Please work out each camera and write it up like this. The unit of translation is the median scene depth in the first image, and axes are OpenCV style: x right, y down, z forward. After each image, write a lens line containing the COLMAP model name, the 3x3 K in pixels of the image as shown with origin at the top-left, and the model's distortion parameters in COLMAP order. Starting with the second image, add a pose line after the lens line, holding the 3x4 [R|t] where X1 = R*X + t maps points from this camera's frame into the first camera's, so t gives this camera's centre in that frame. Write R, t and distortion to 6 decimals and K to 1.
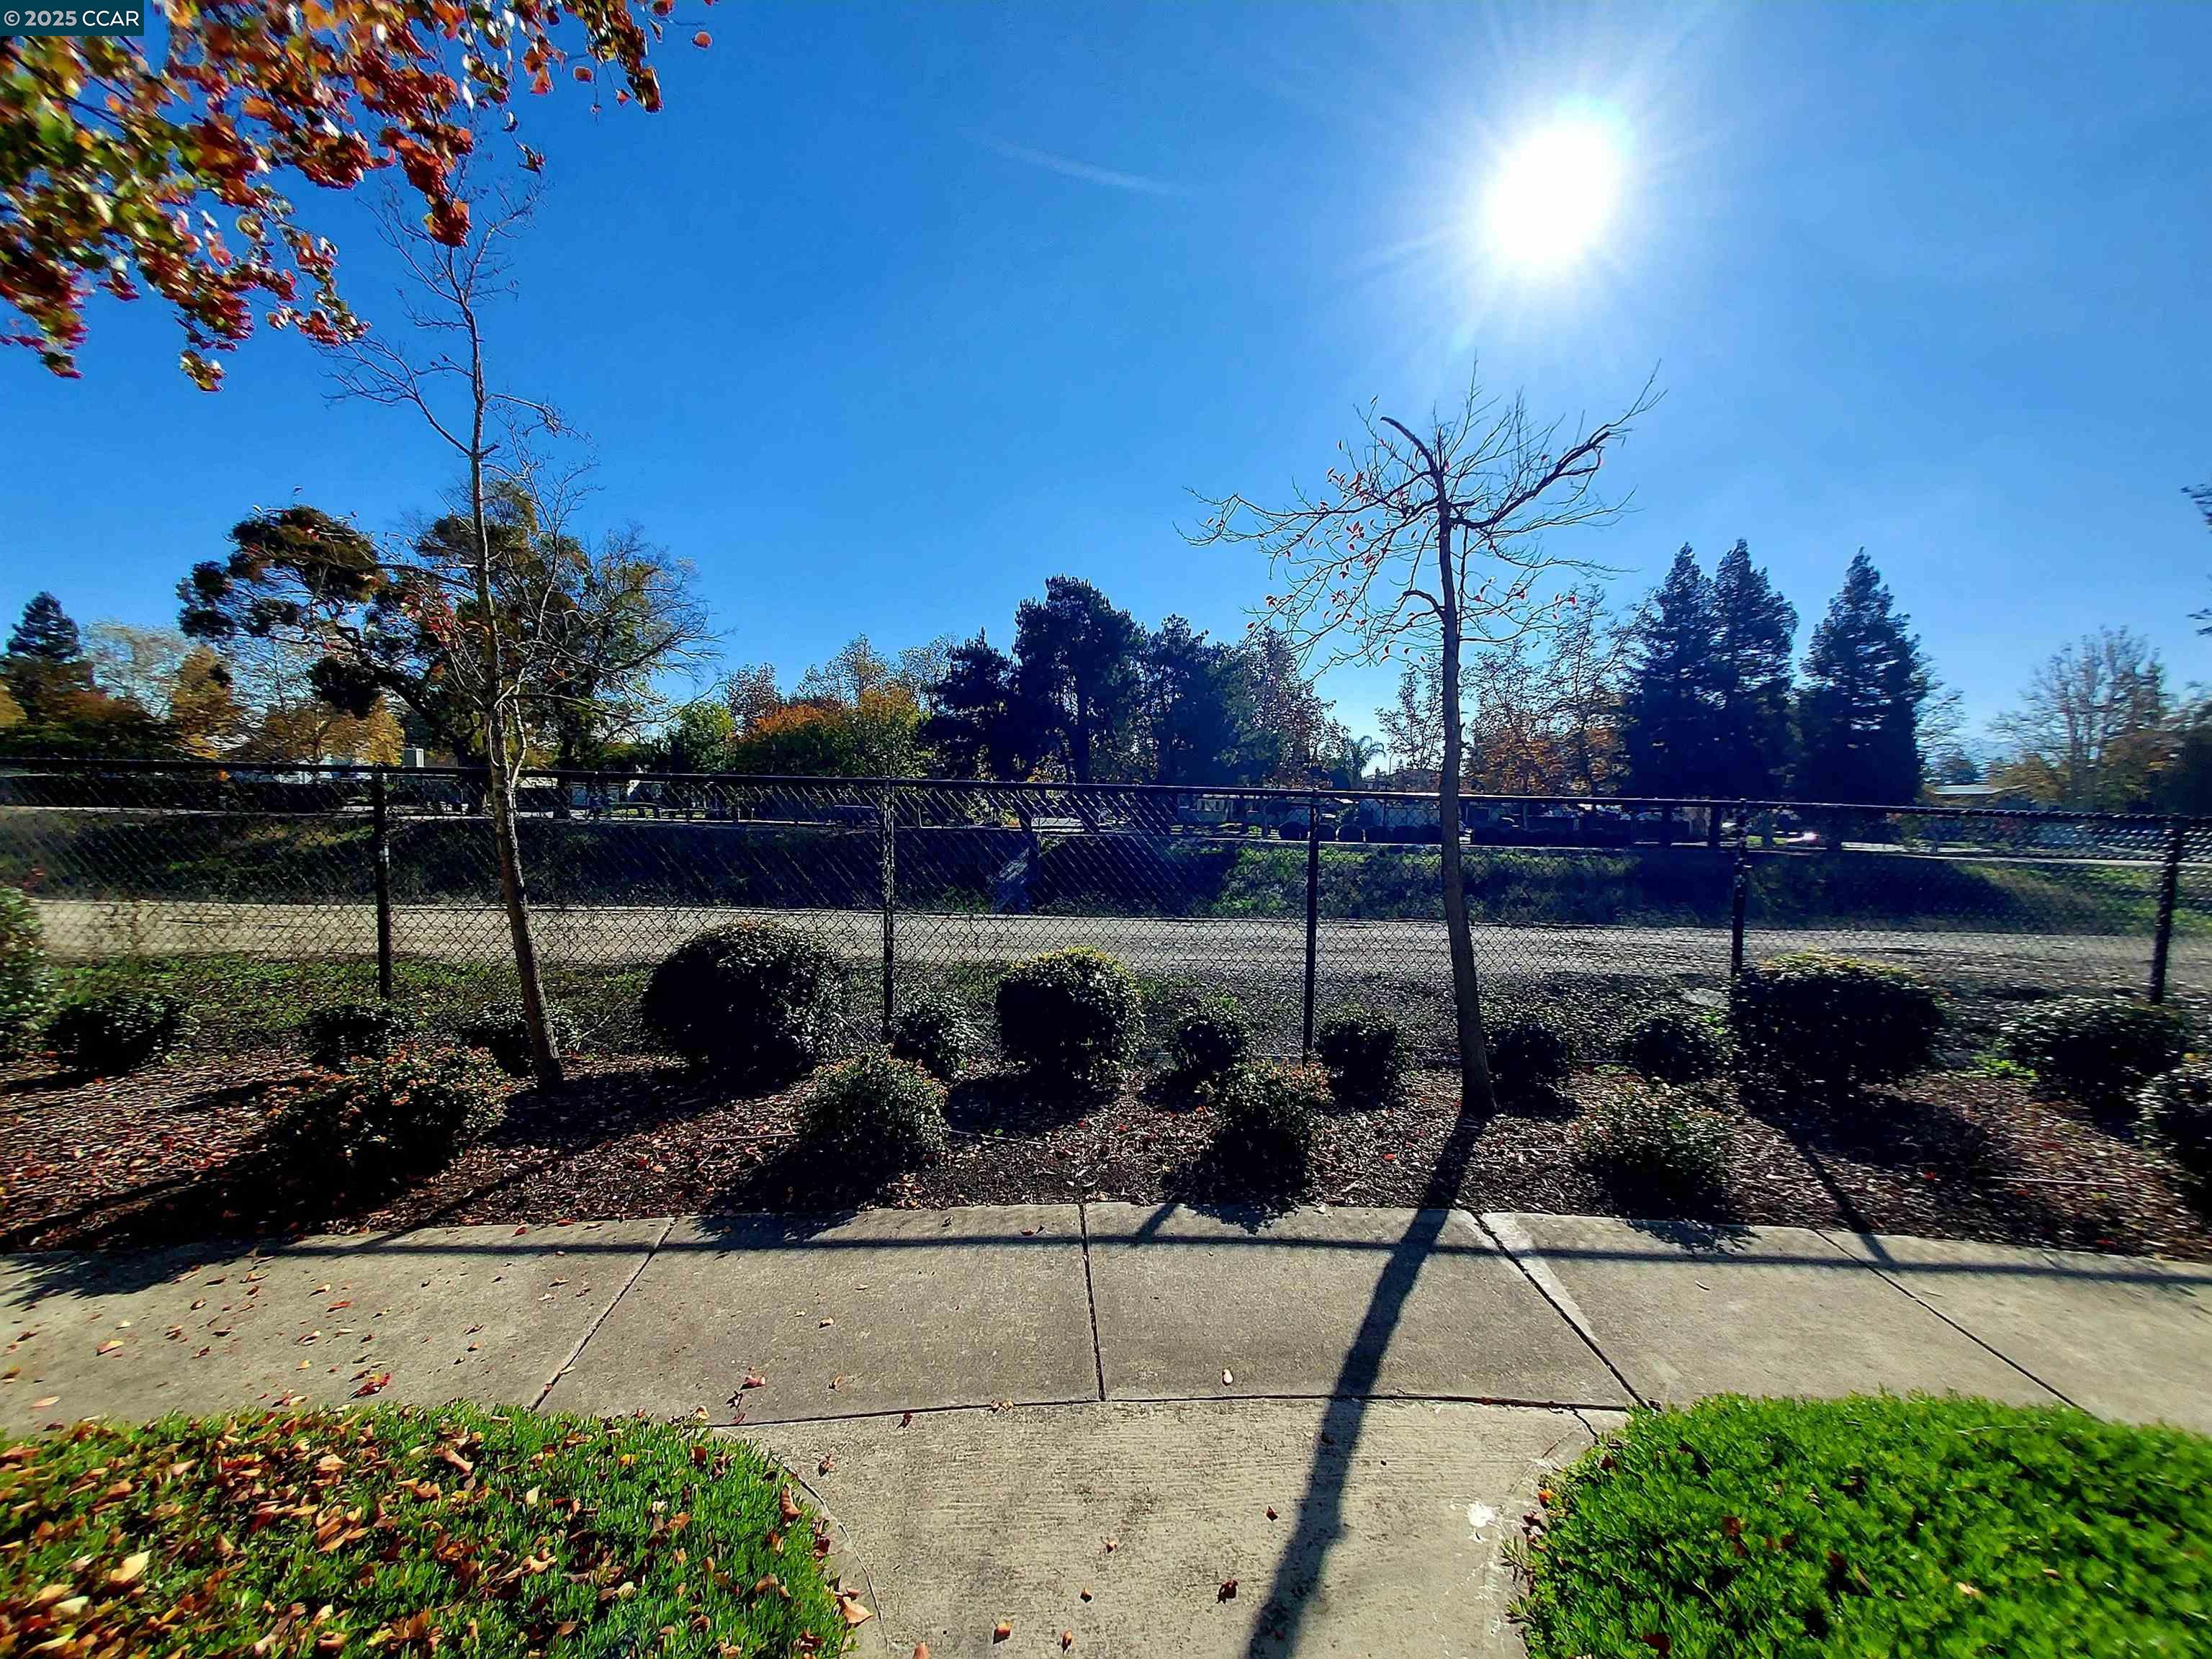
lens RADIAL K [[902.6, 0, 1120.0], [0, 902.6, 879.4], [0, 0, 1]] dist [0.014106, -0.000610]
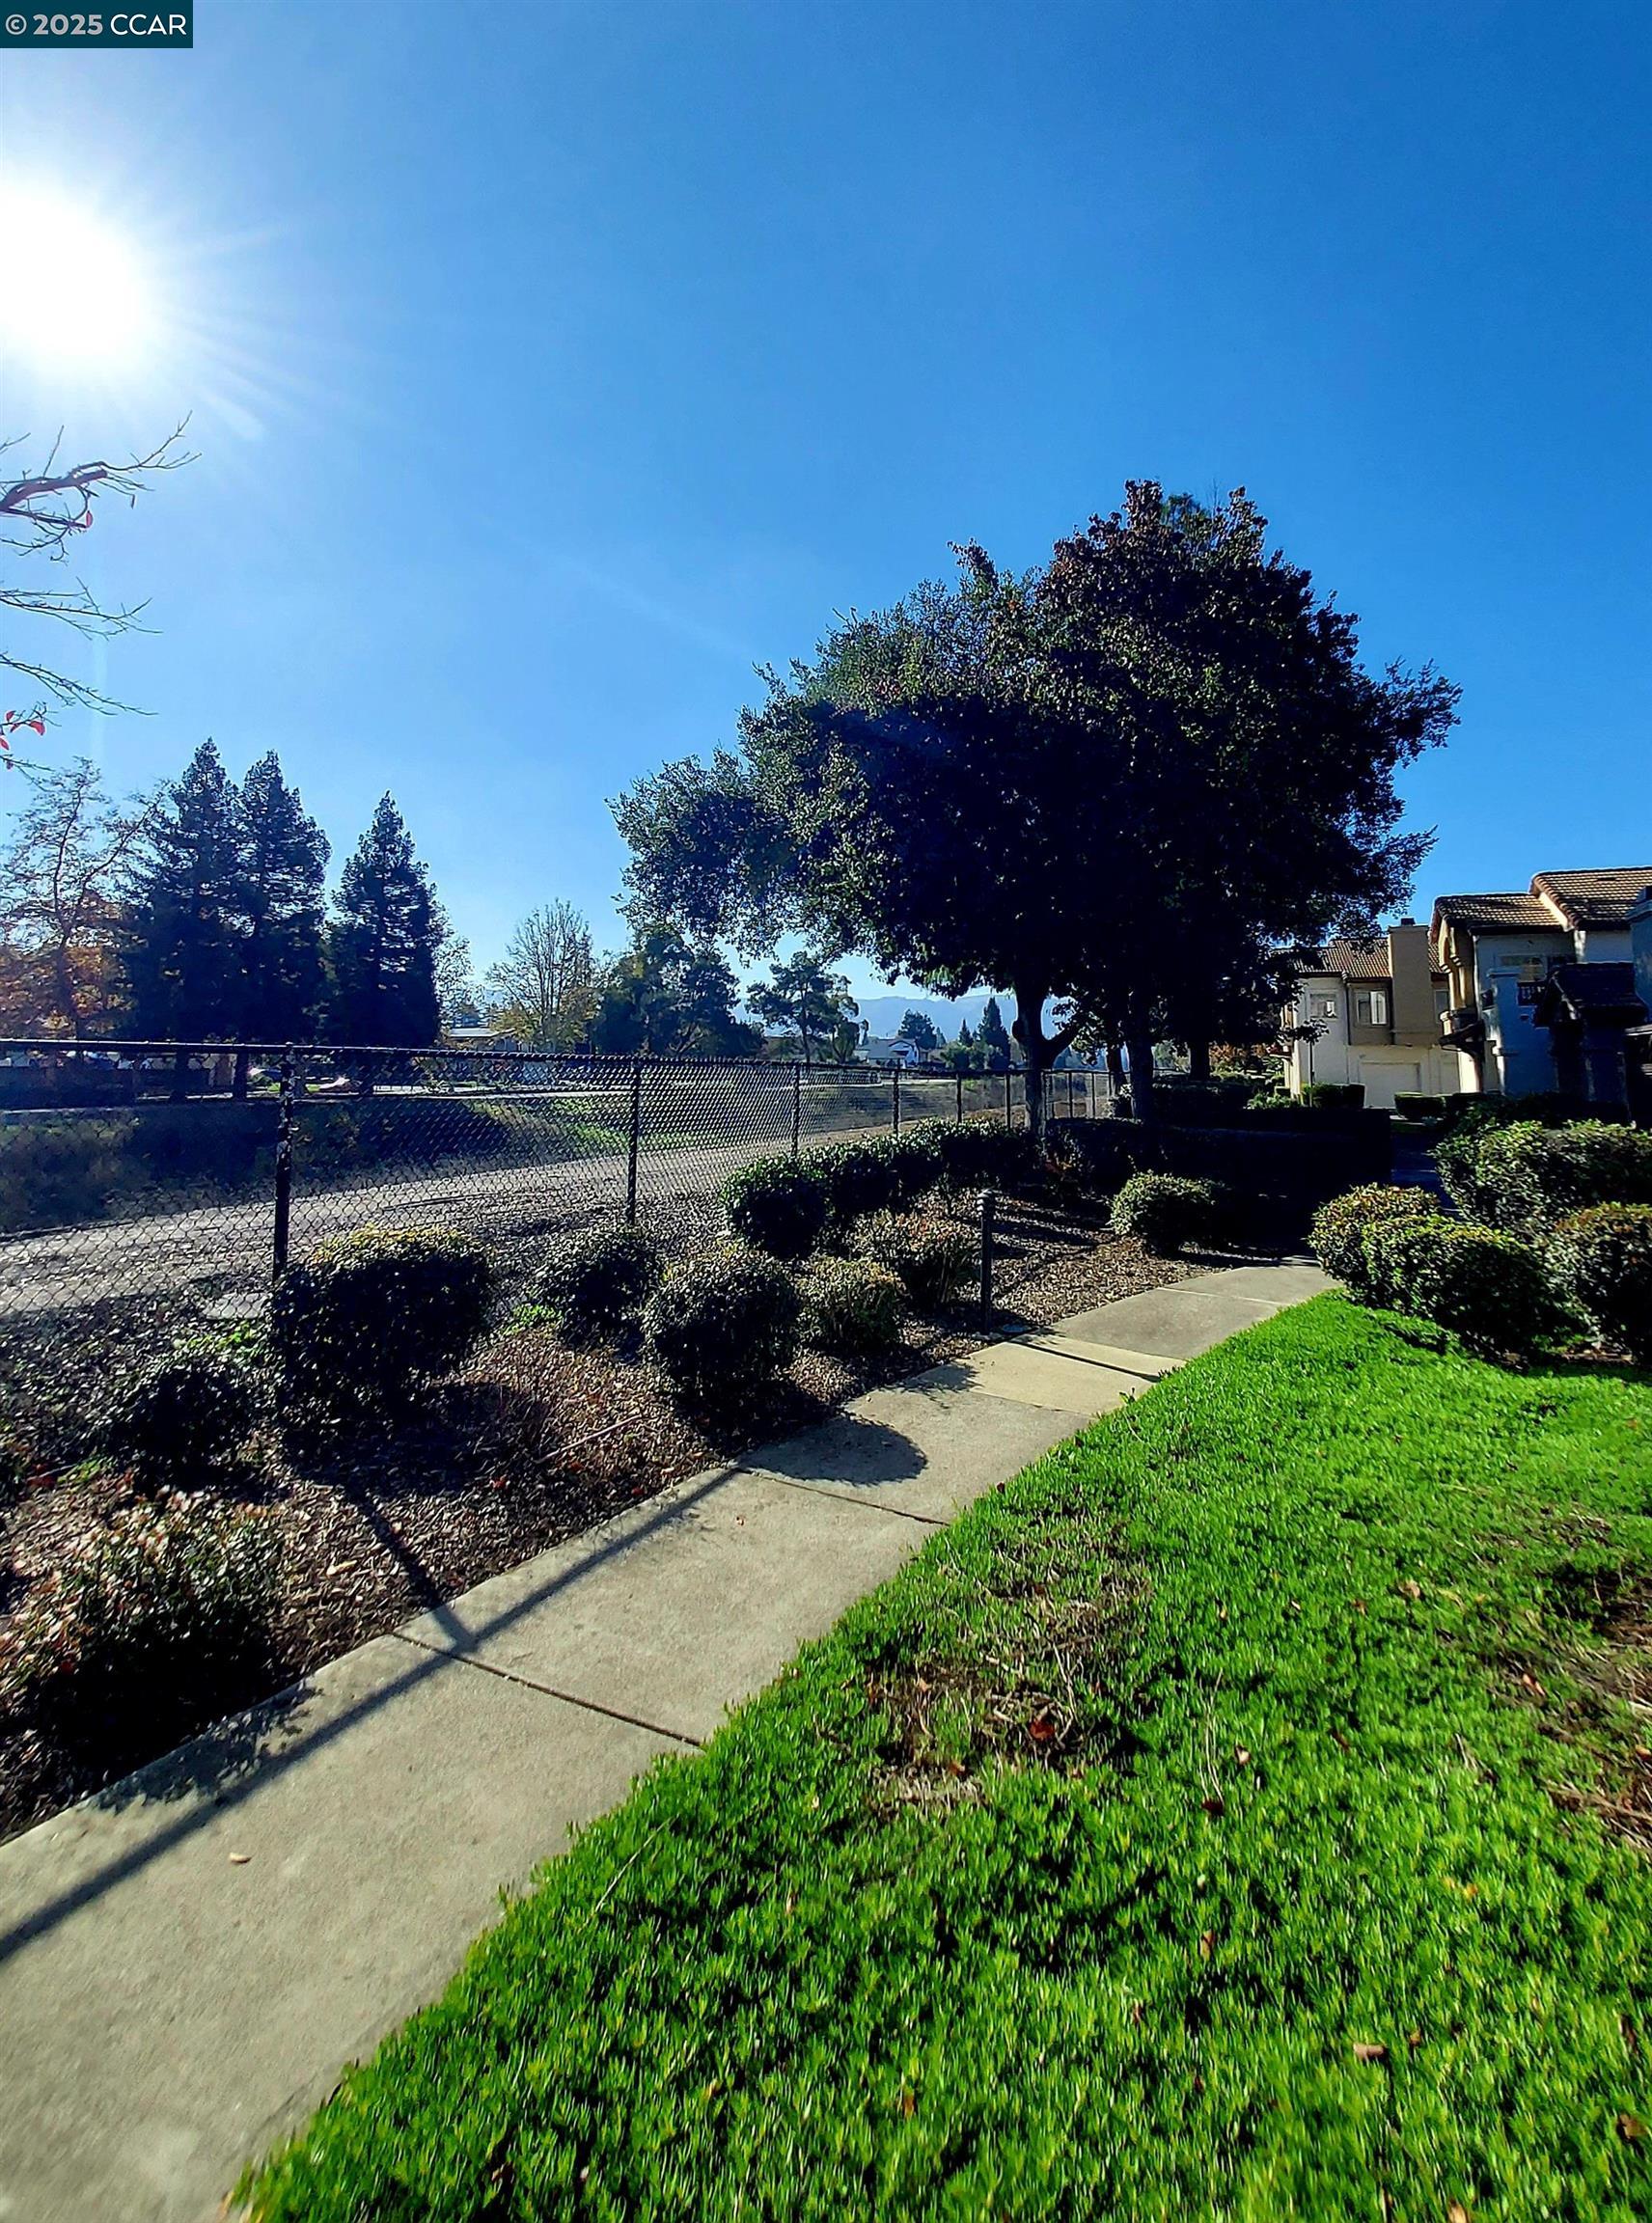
lens RADIAL K [[903.2, 0, 825.3], [0, 903.2, 952.1], [0, 0, 1]] dist [0.006900, -0.000195]
pose [[0.398477, 0.088147, 0.912933, 0.119524], [0.079747, 0.988272, -0.130229, -0.021212], [-0.913705, 0.124697, 0.386774, 0.210937]]
